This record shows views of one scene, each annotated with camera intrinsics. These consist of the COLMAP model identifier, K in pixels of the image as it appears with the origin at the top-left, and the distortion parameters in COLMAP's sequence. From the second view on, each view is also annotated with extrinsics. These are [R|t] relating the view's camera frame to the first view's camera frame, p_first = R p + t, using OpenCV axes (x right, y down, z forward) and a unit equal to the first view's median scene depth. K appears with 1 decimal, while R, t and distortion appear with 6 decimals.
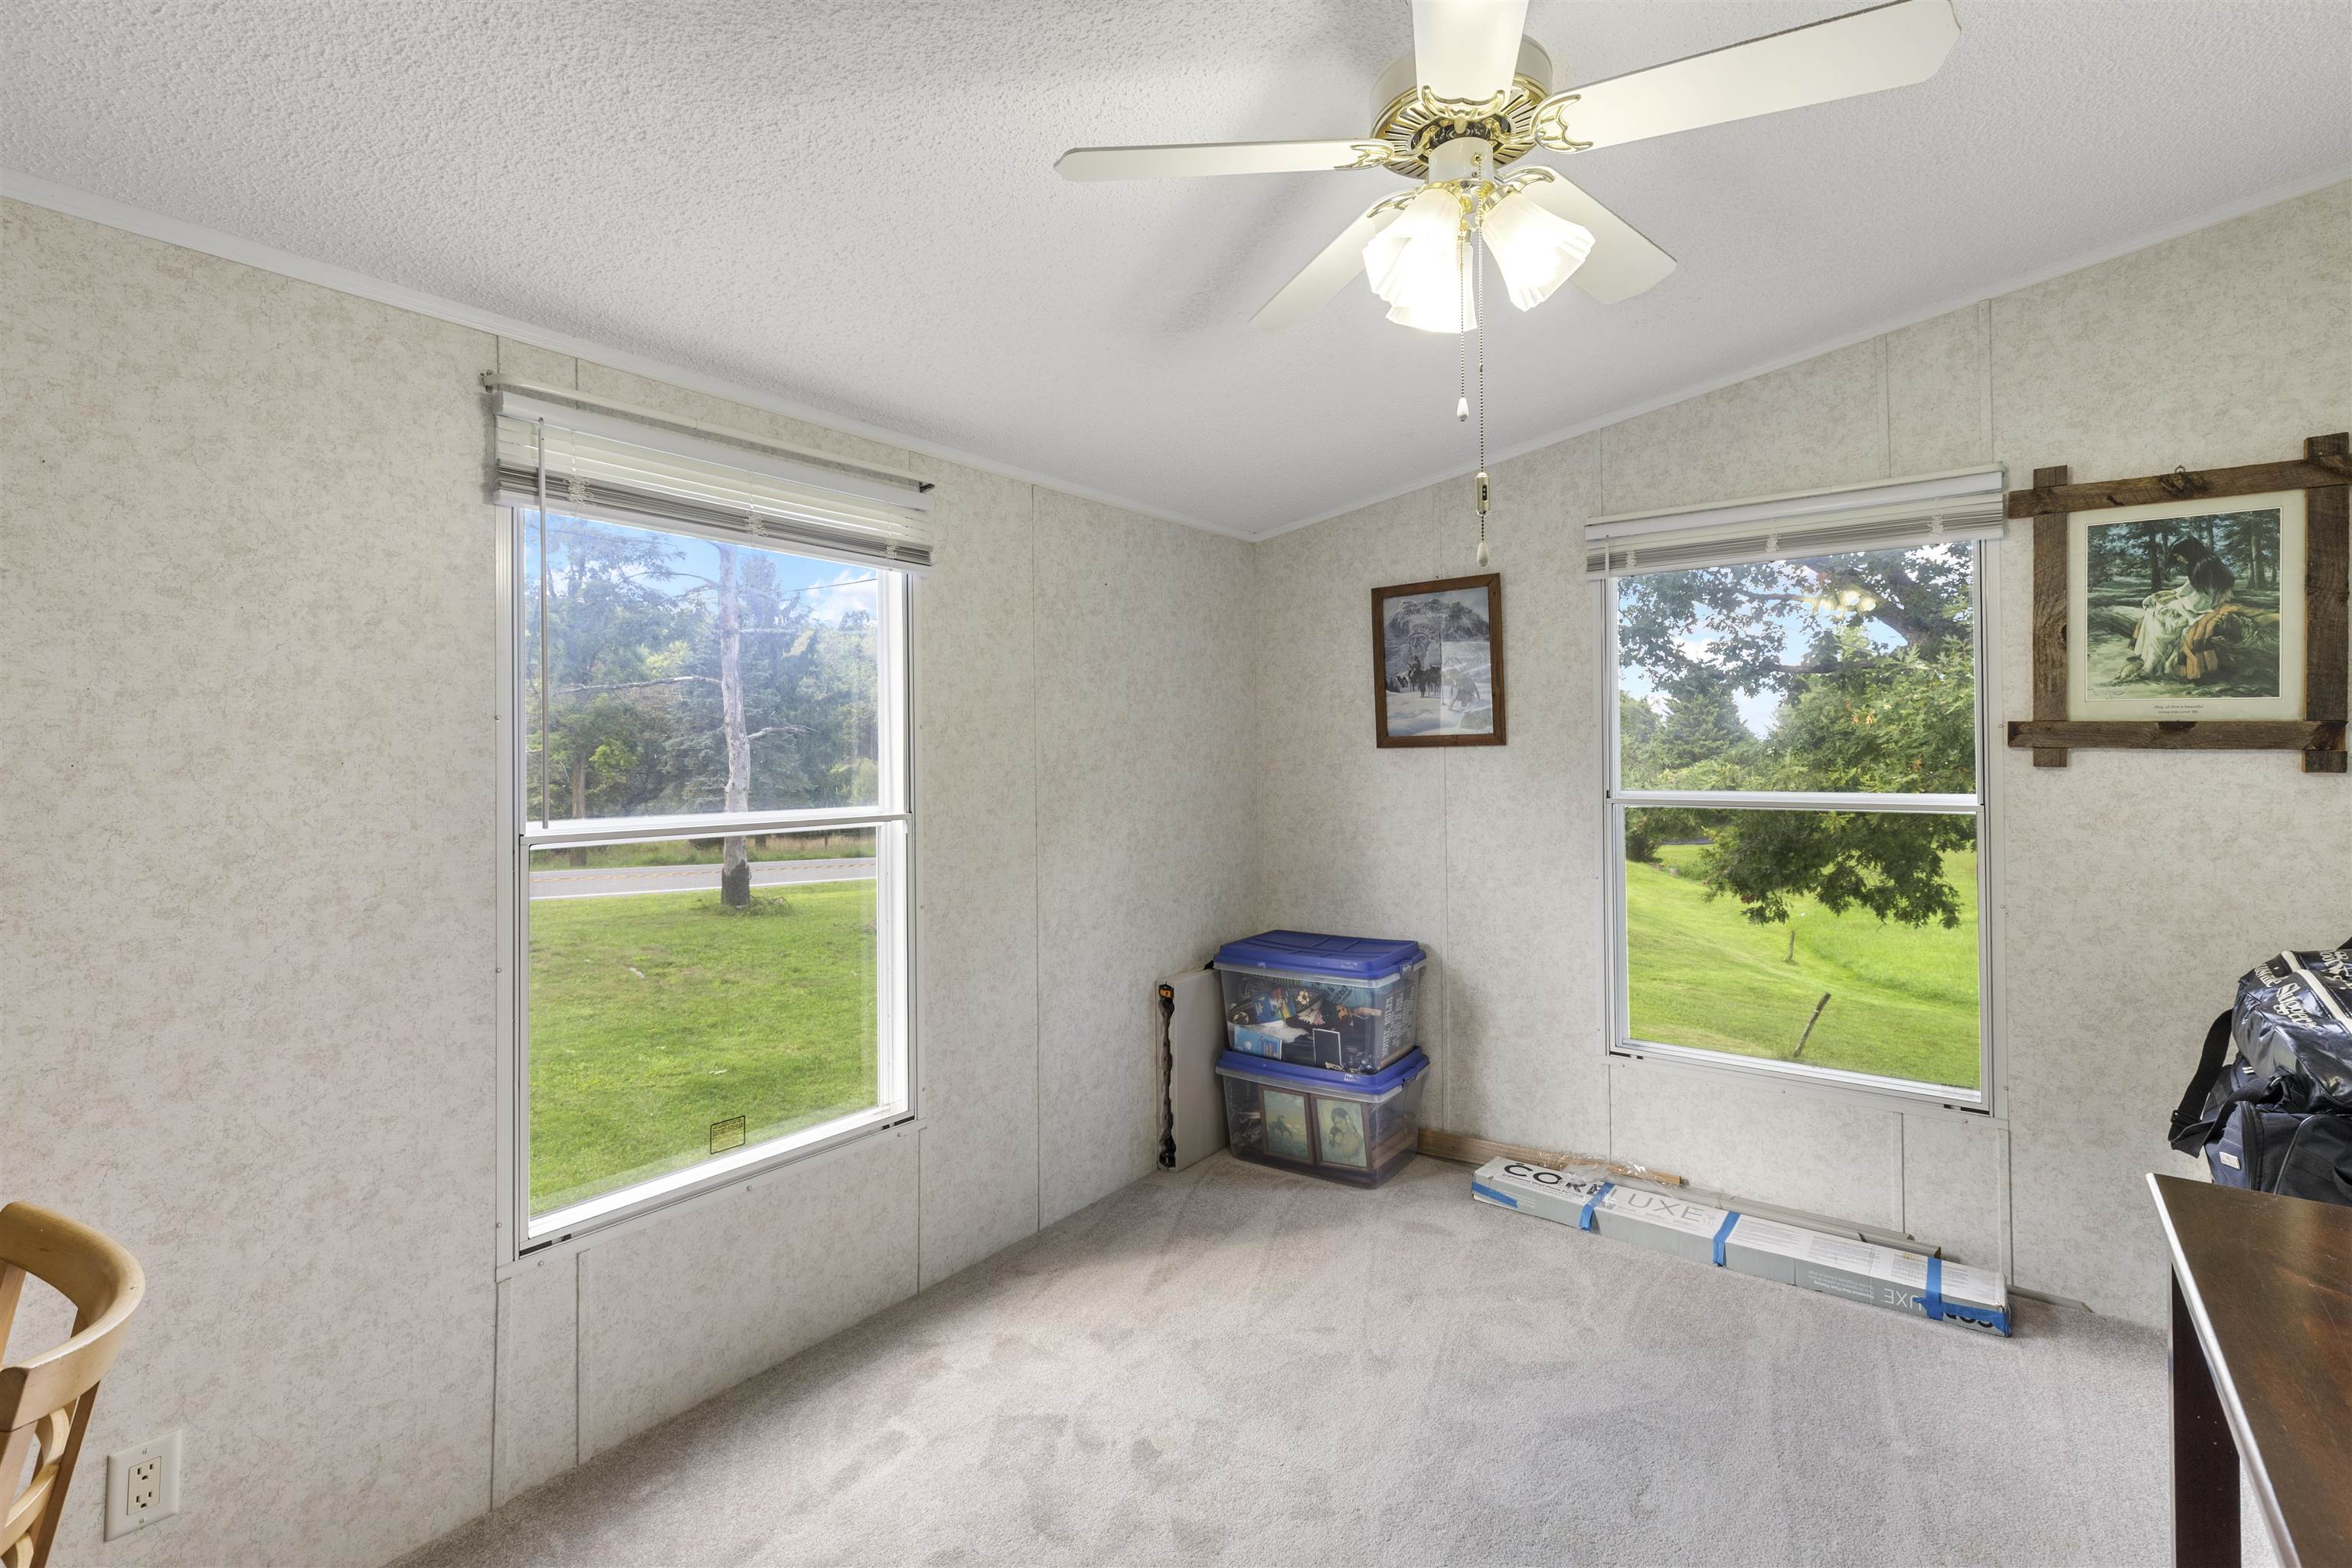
lens RADIAL K [[1064.8, 0, 1173.5], [0, 1064.8, 746.5], [0, 0, 1]] dist [0.002081, -0.000570]
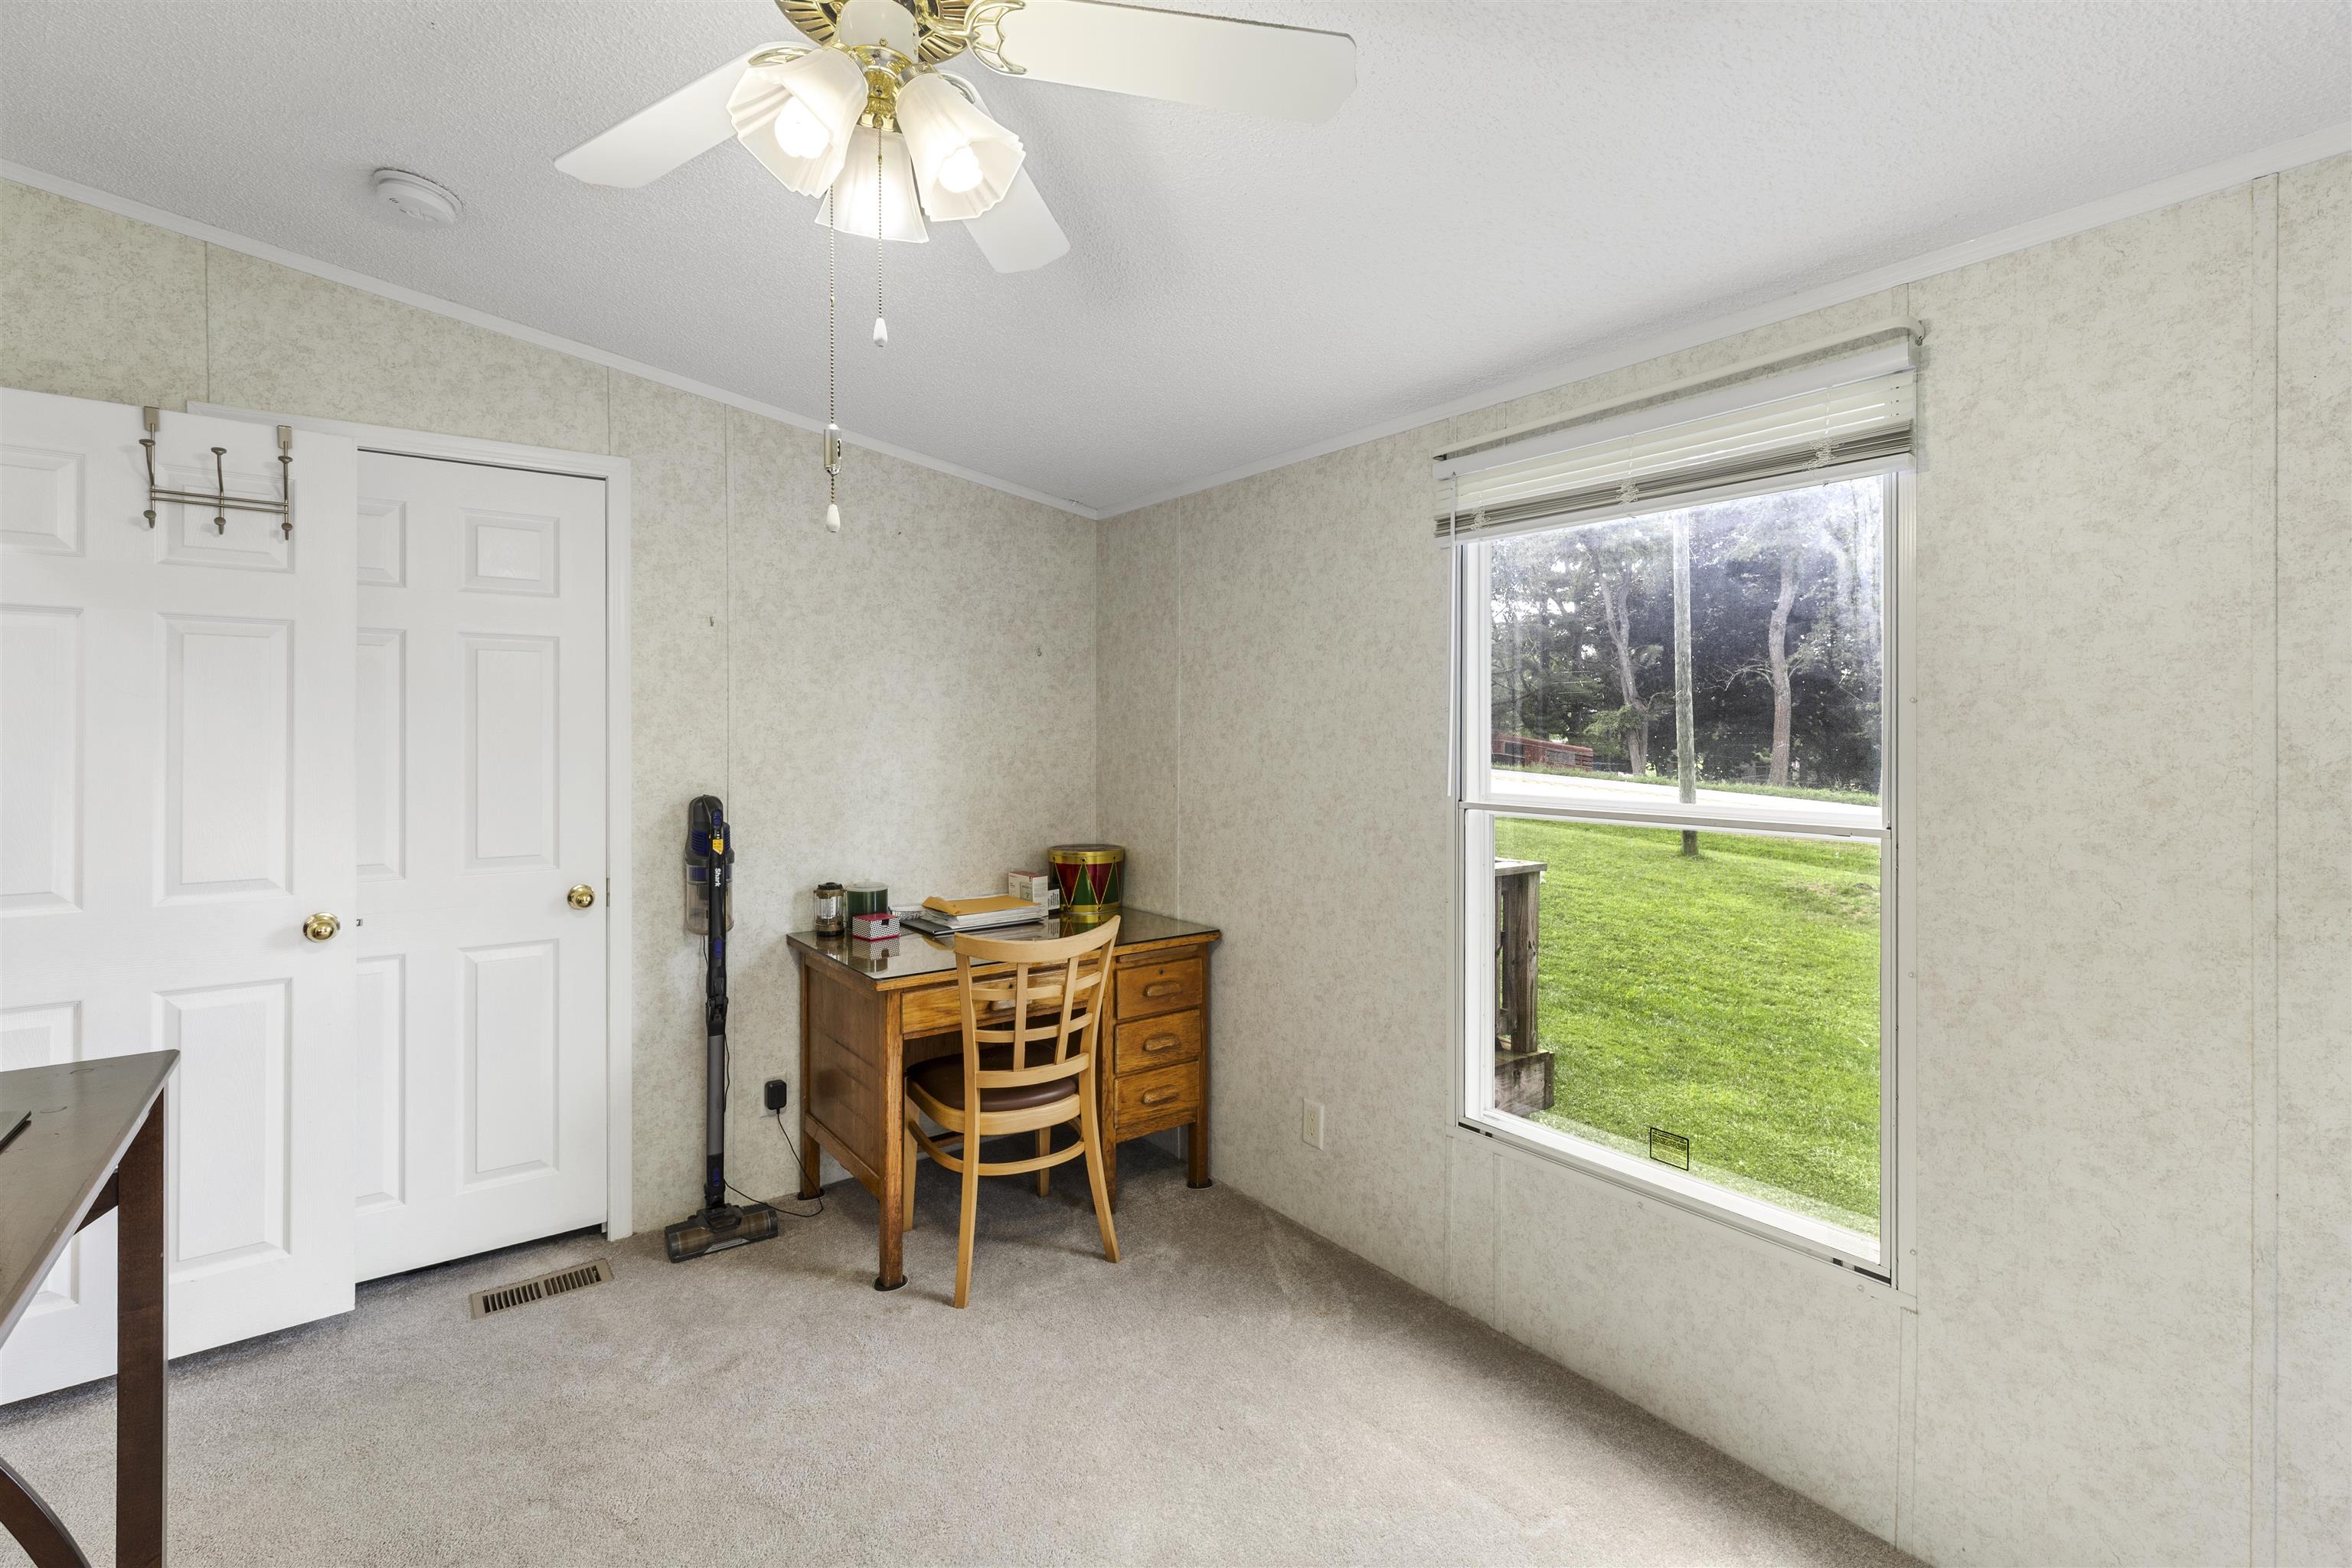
lens RADIAL K [[1064.8, 0, 1173.5], [0, 1064.8, 746.5], [0, 0, 1]] dist [0.002081, -0.000570]
pose [[-0.283750, 0.012681, -0.958815, 0.695592], [0.002834, 0.999919, 0.012386, 0.001577], [0.958894, 0.000797, -0.283763, 1.003450]]
